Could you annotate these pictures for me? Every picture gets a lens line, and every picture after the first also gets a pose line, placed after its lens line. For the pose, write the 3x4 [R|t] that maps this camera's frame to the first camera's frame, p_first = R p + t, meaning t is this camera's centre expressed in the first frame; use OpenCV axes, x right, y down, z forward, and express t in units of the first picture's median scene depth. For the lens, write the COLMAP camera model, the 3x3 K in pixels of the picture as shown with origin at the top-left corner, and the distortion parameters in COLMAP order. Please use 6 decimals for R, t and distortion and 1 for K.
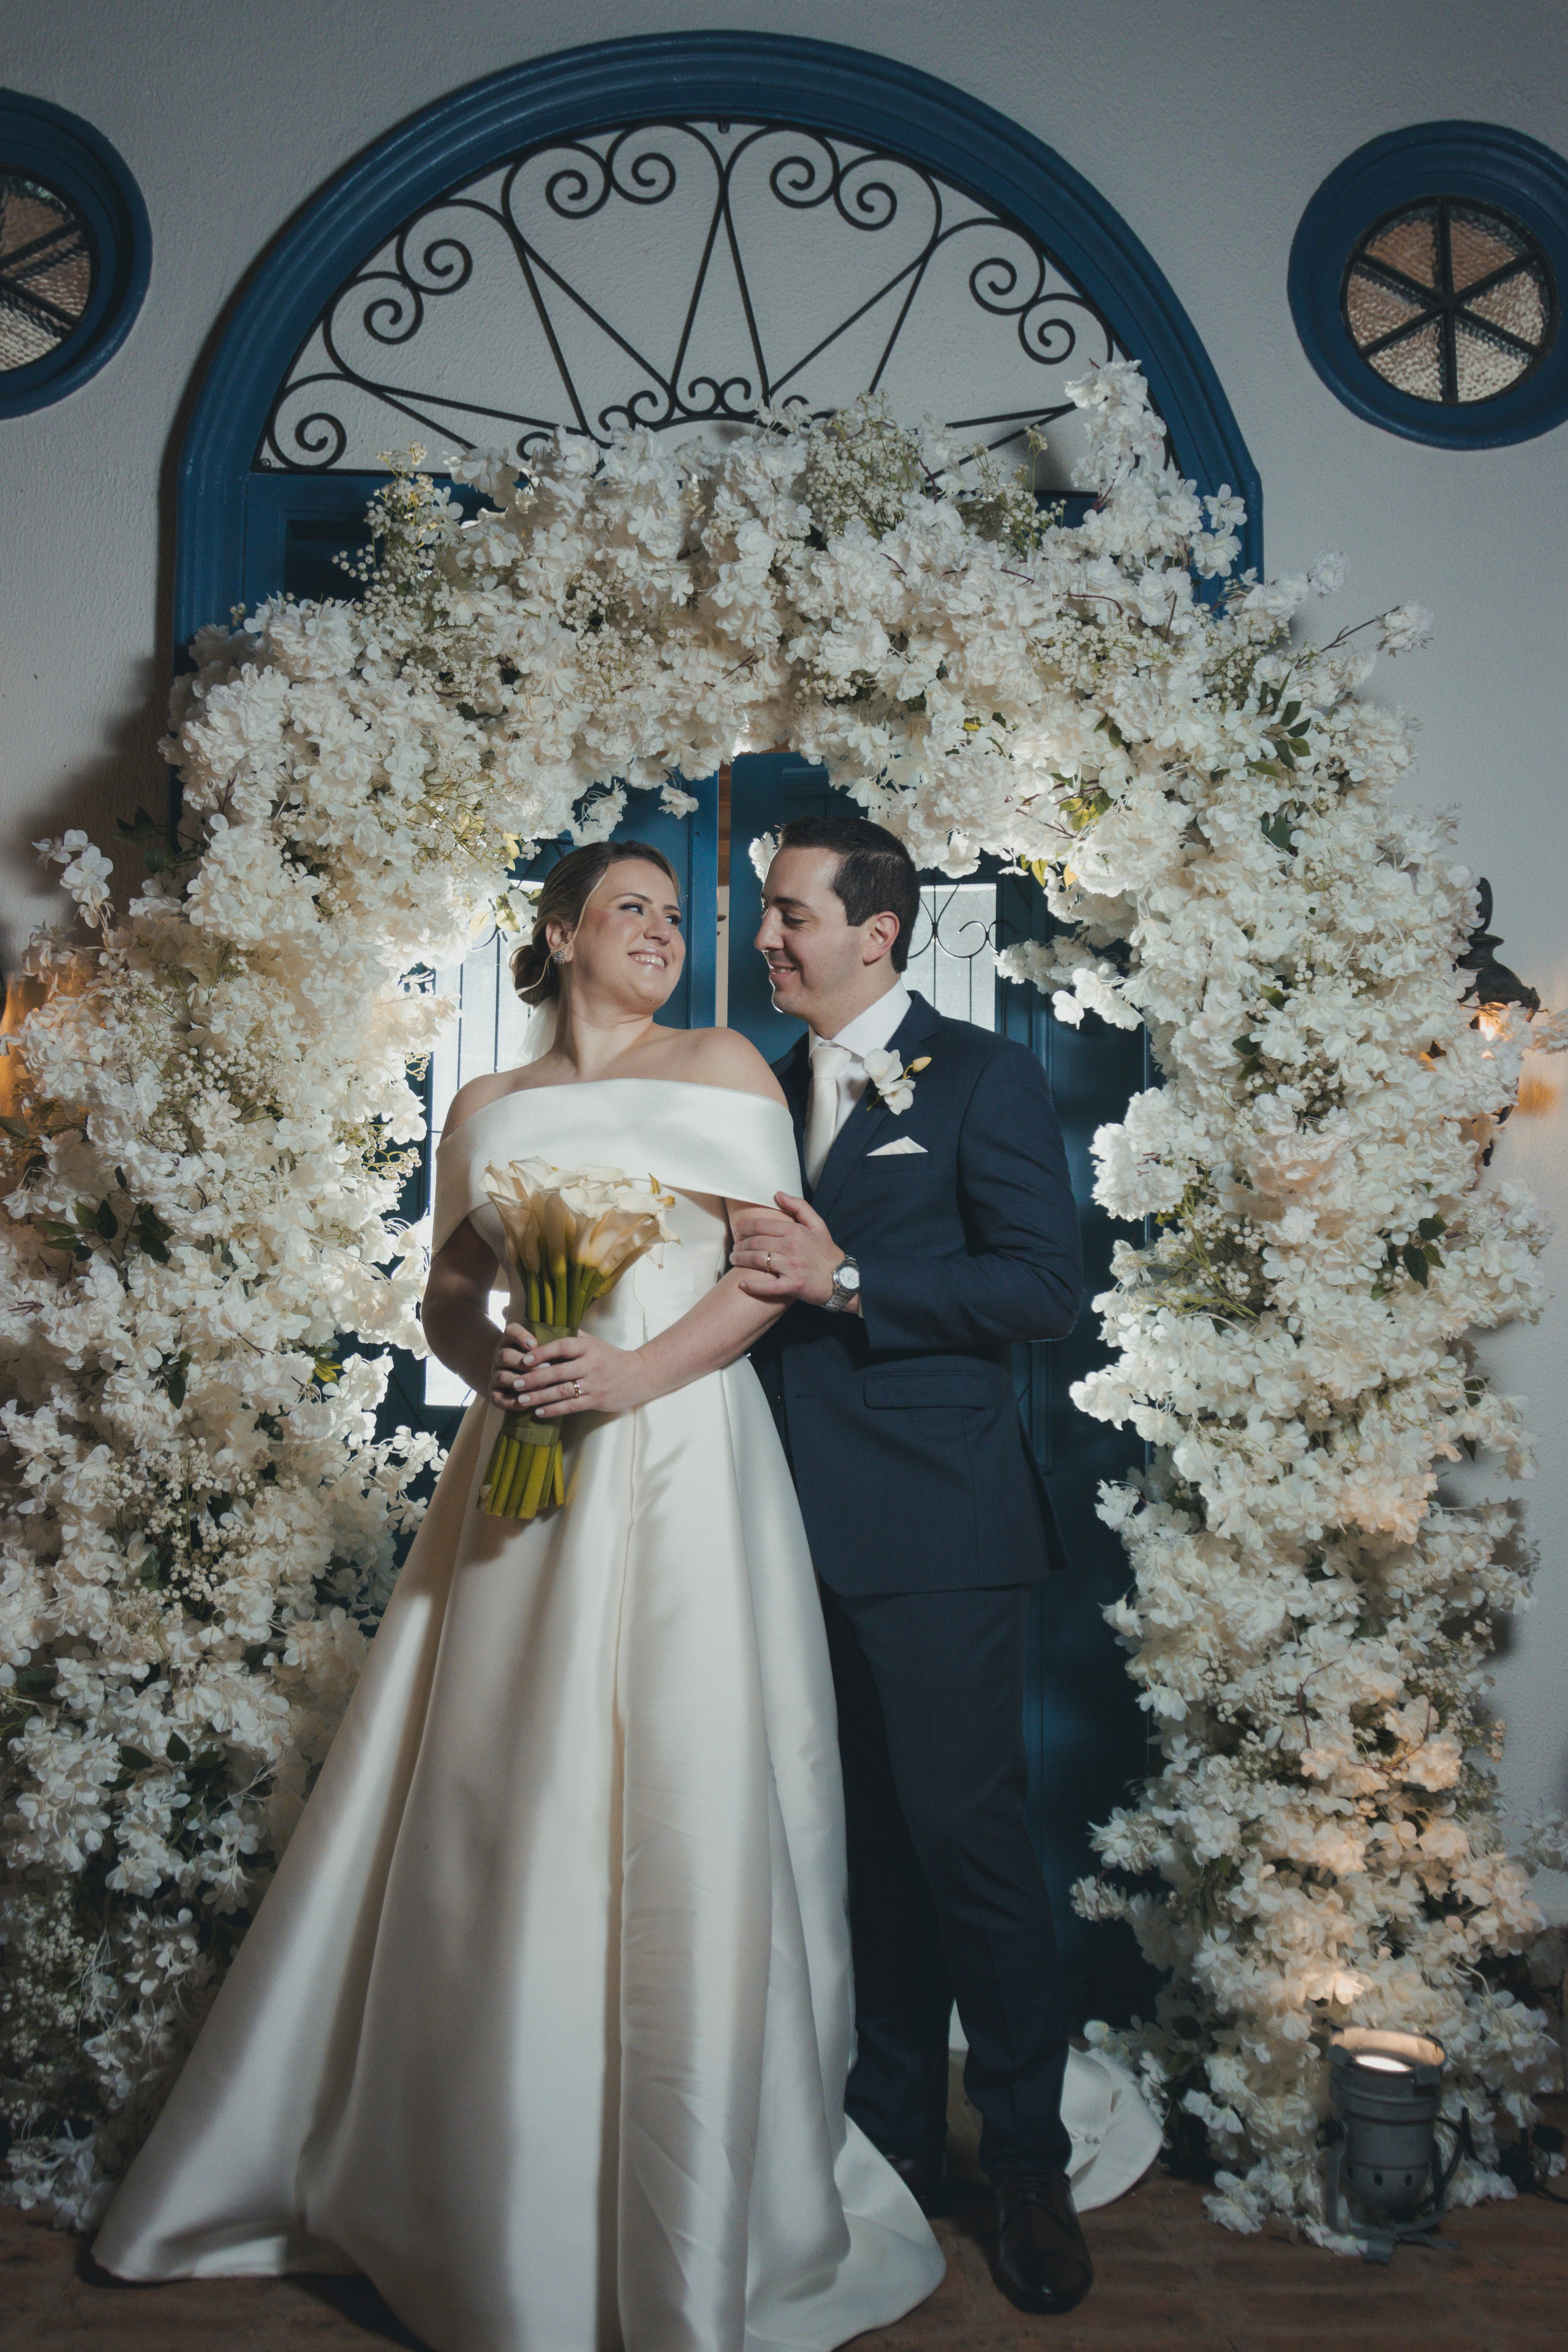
lens RADIAL K [[2481.7, 0, 784.0], [0, 2481.7, 1176.0], [0, 0, 1]] dist [-0.014217, 0.037247]
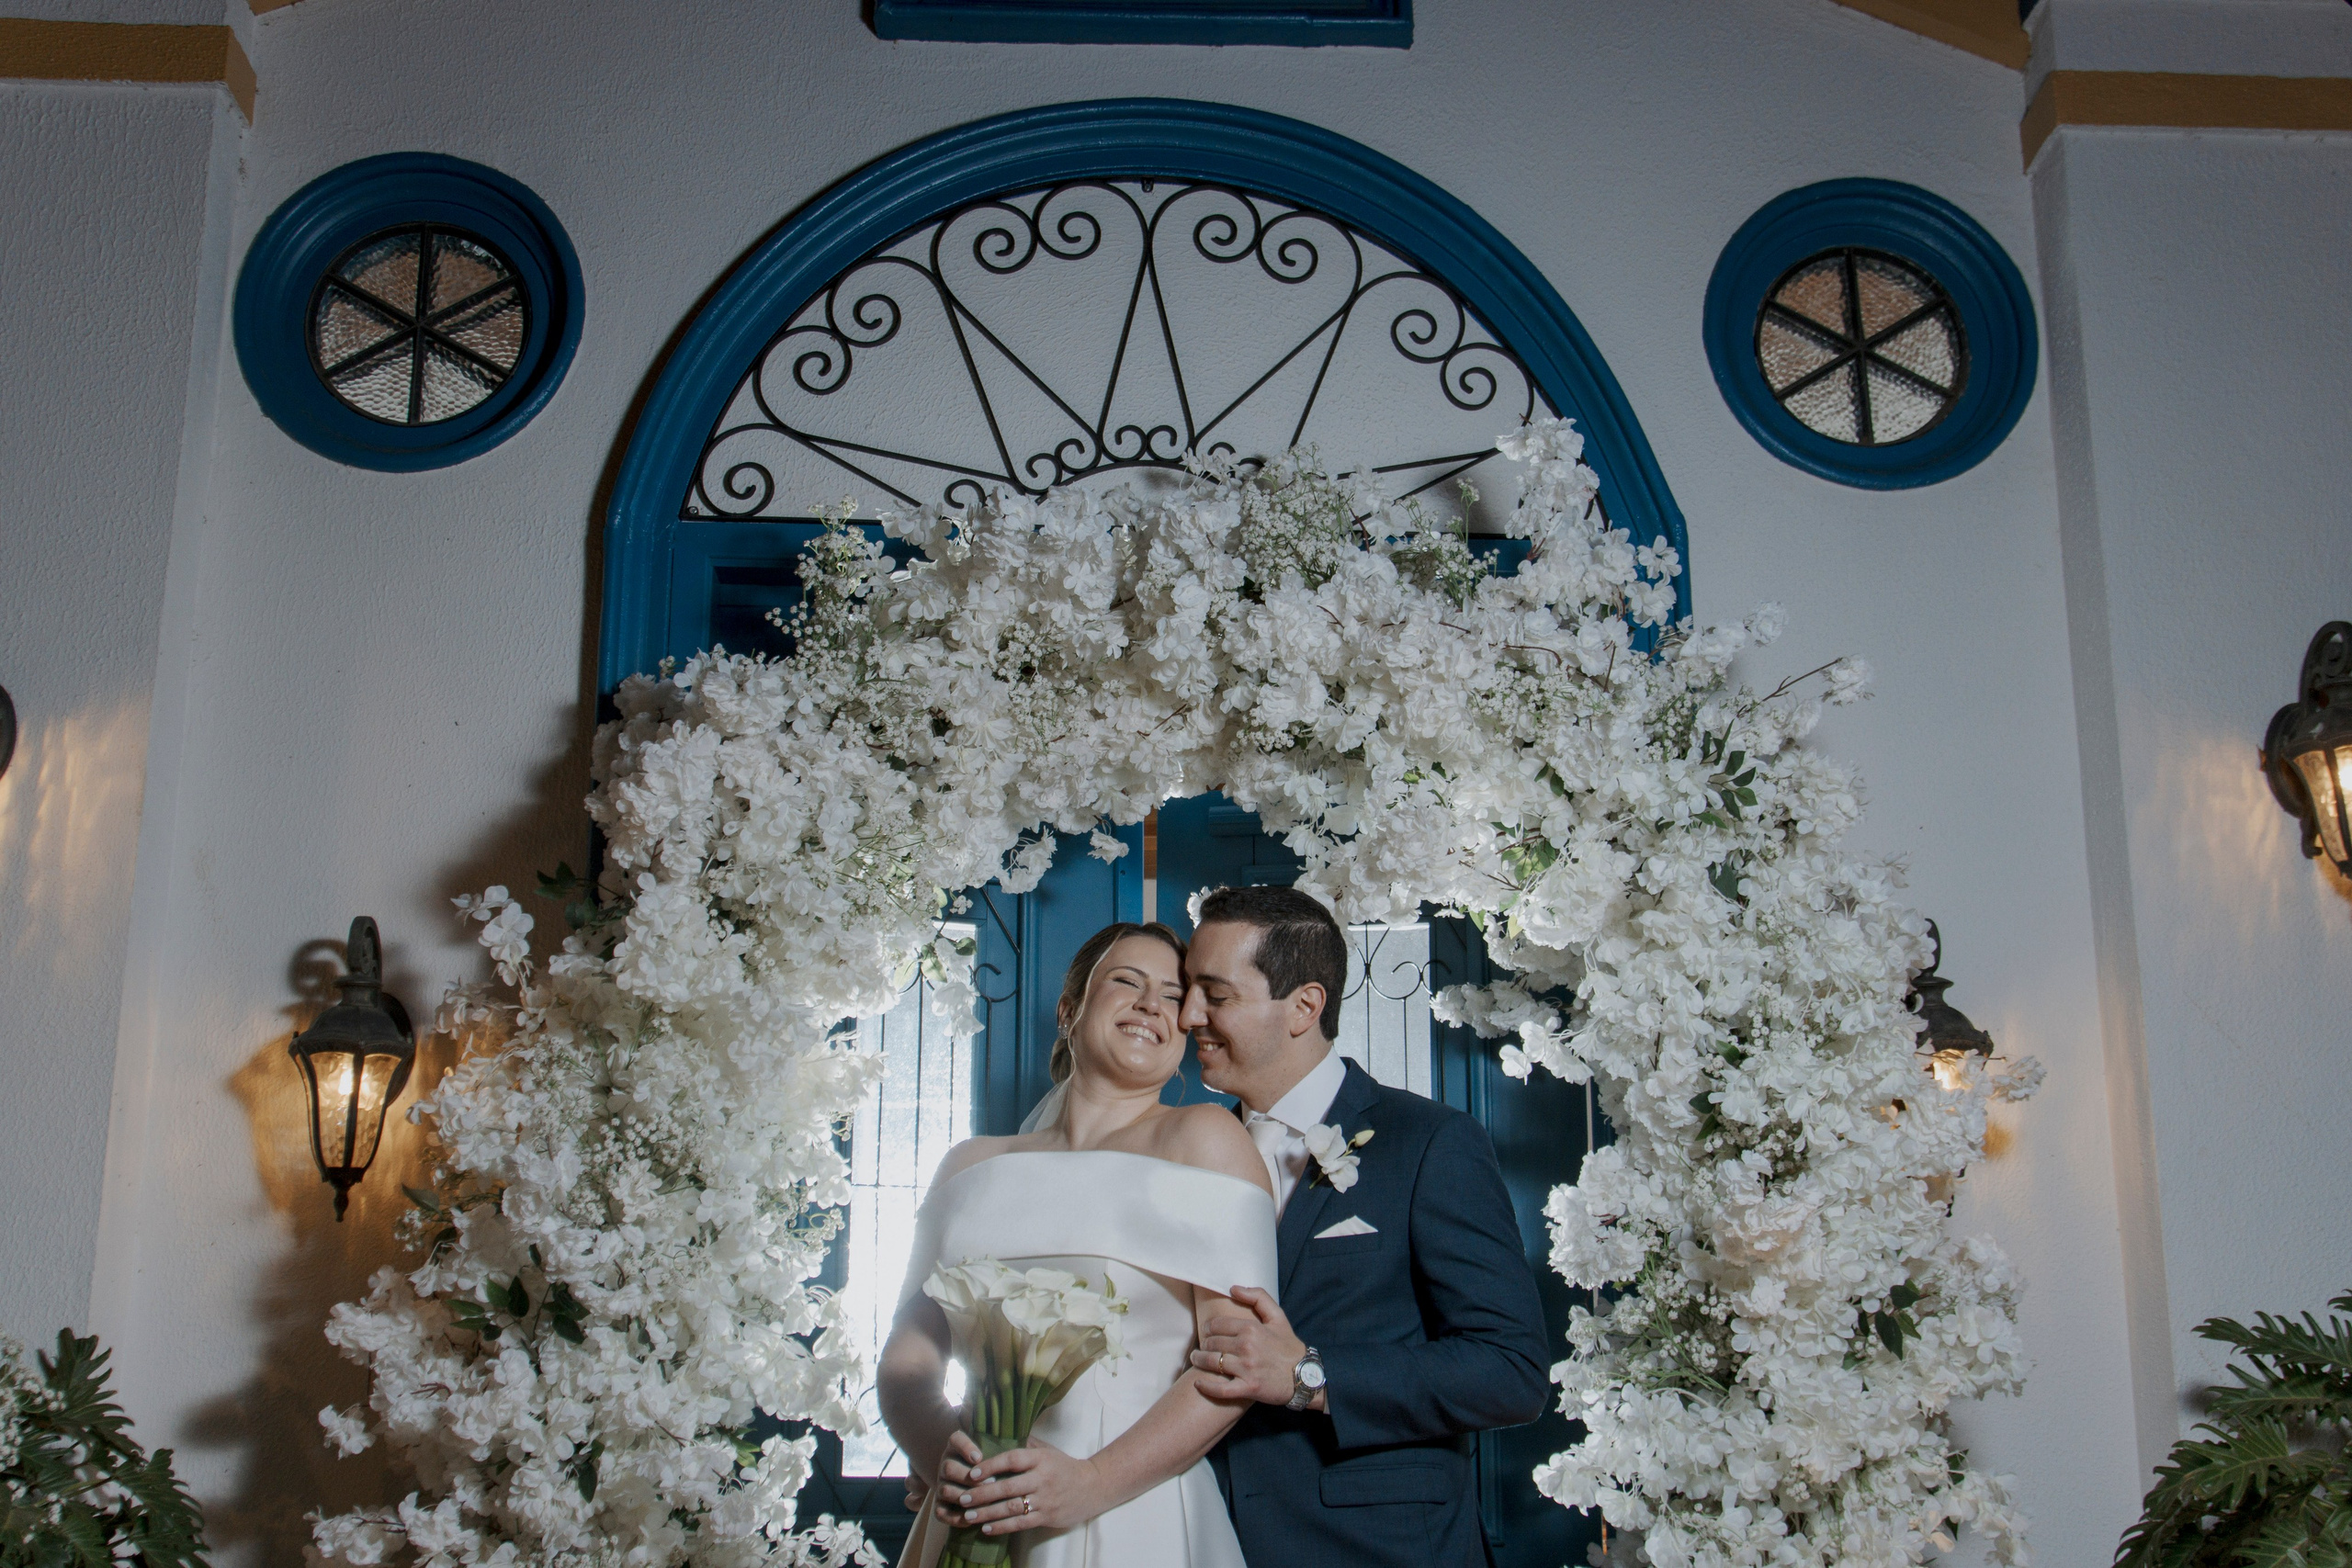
lens RADIAL K [[2481.5, 0, 1176.0], [0, 2481.5, 784.0], [0, 0, 1]] dist [-0.014217, 0.037247]
pose [[0.999952, -0.006226, 0.007518, -0.025497], [0.007233, 0.989786, -0.142377, -0.039115], [-0.006555, 0.142424, 0.989784, 0.025534]]
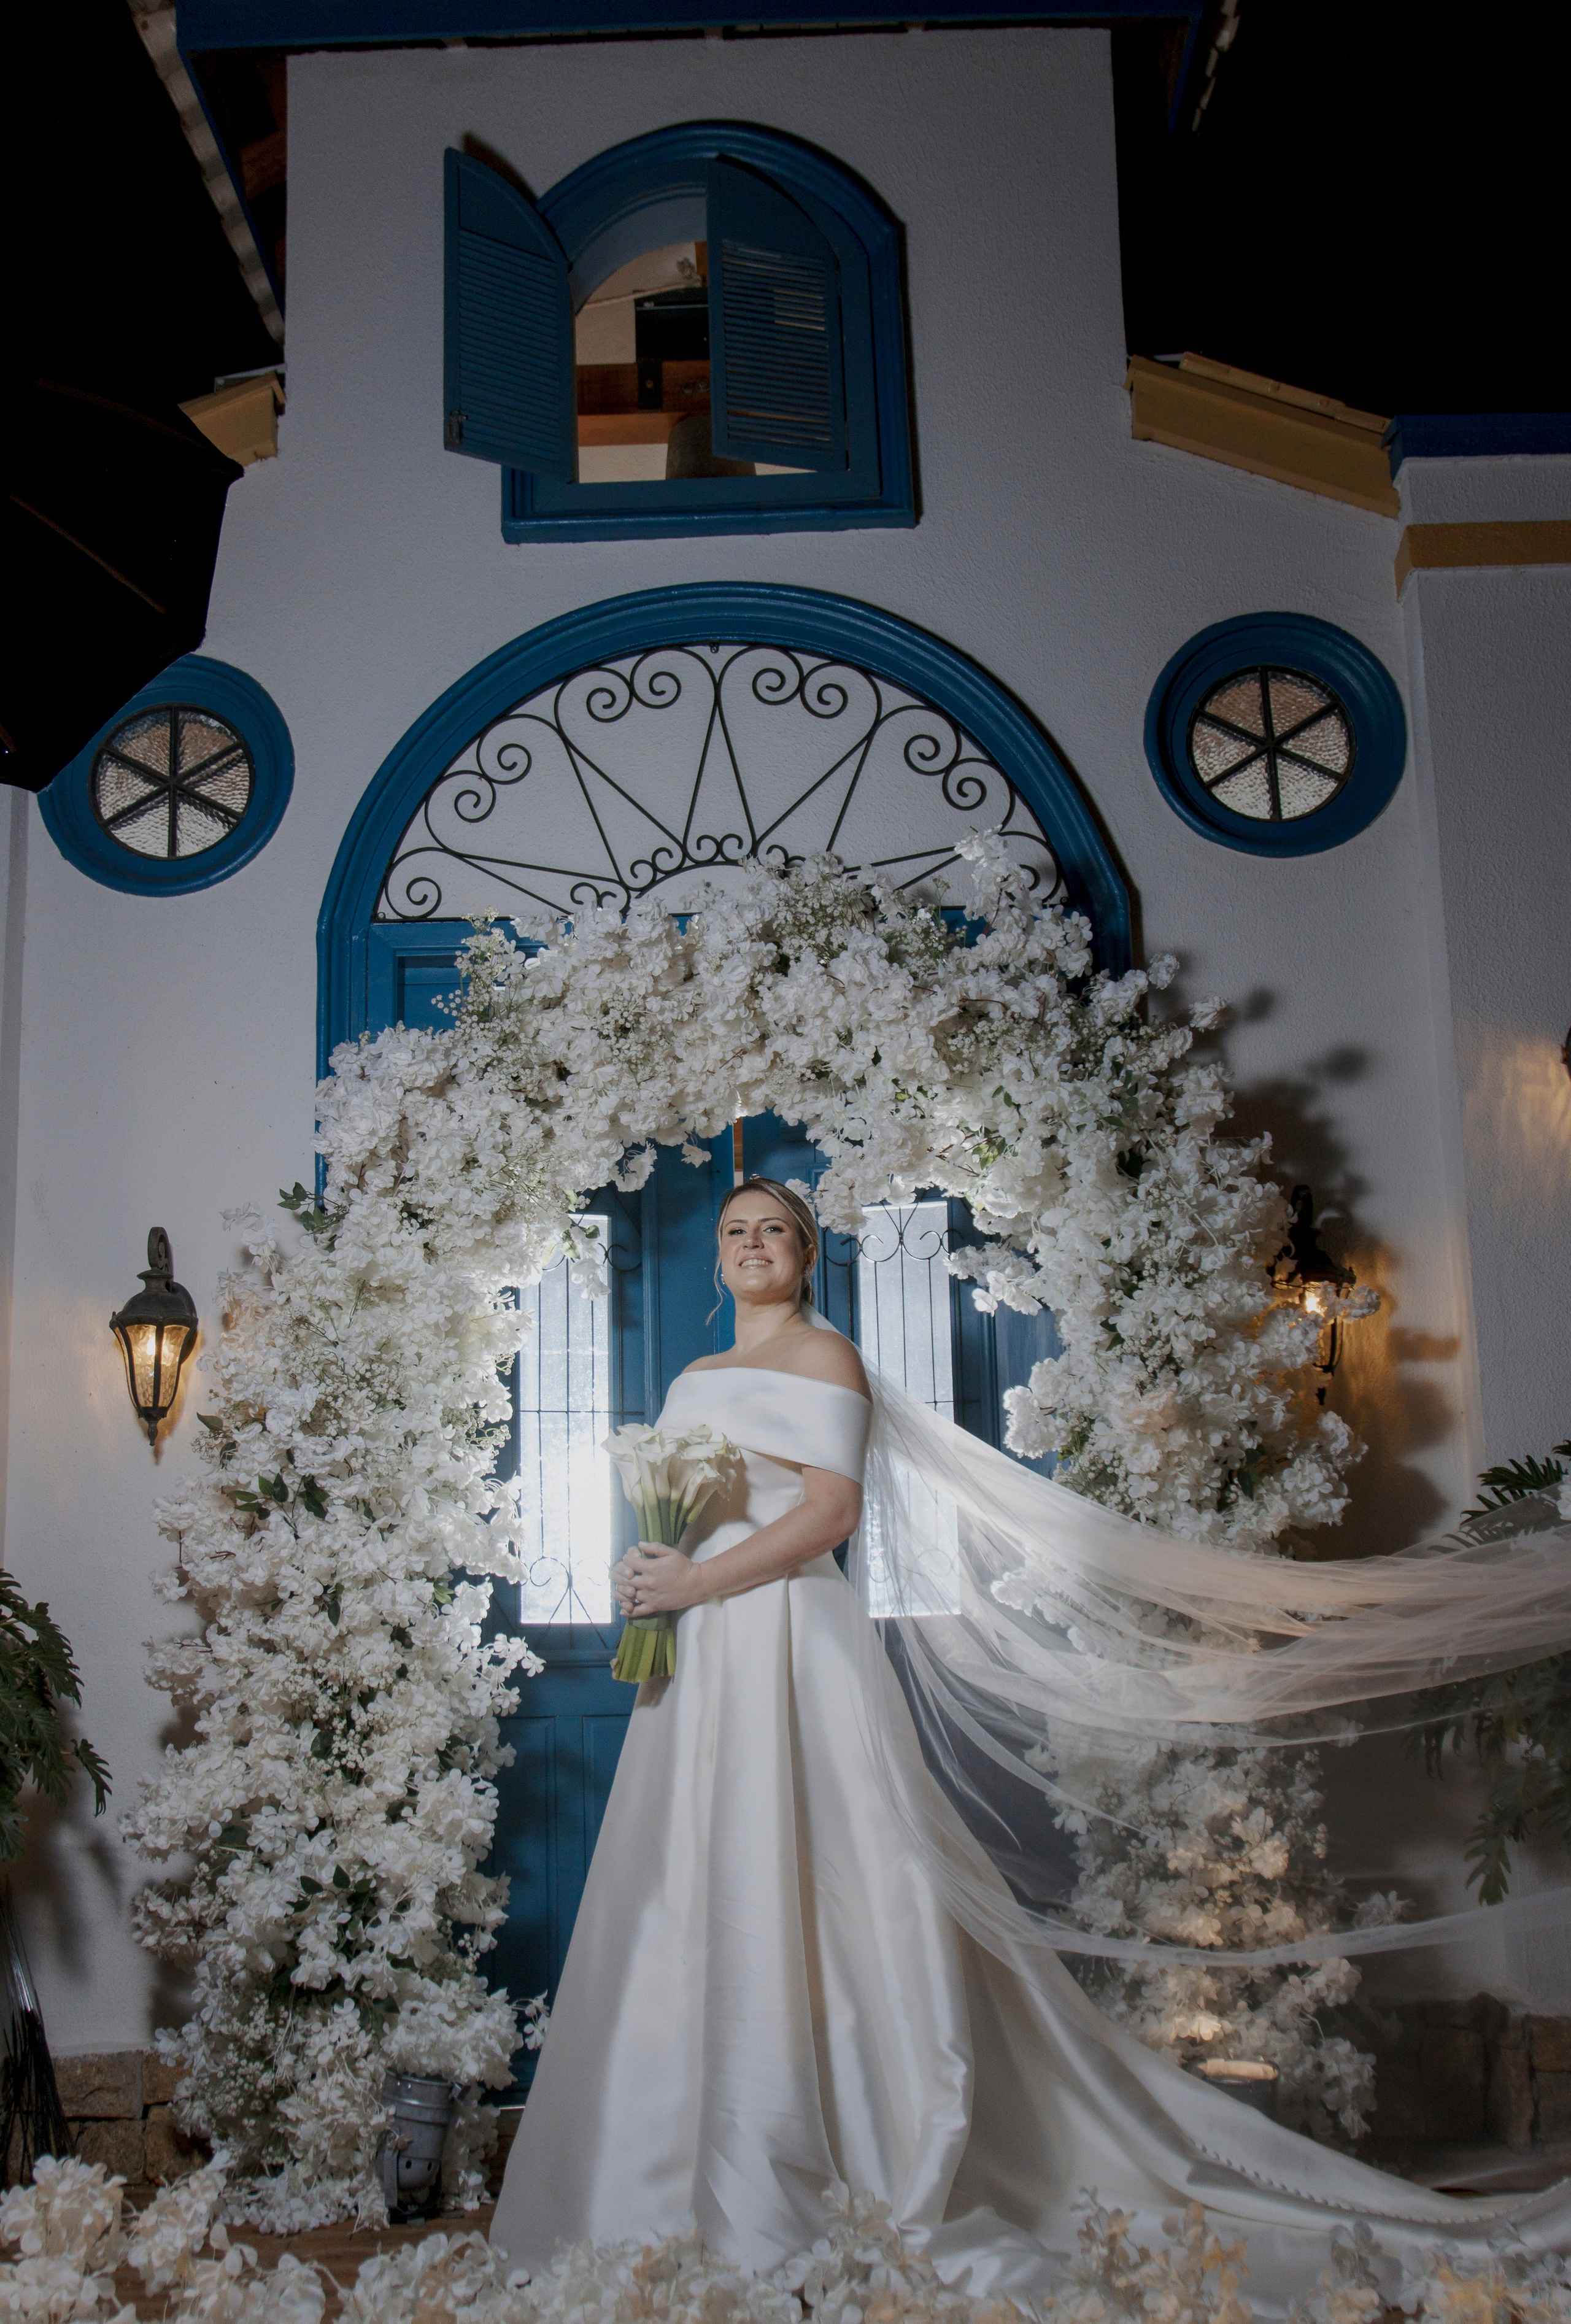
lens RADIAL K [[2481.3, 0, 785.5], [0, 2481.3, 1162.0], [0, 0, 1]] dist [-0.005783, -0.022287]
pose [[0.997797, -0.045781, -0.048006, 0.076226], [0.040408, 0.993387, -0.107470, -0.002651], [0.052609, 0.105293, 0.993049, -0.351131]]
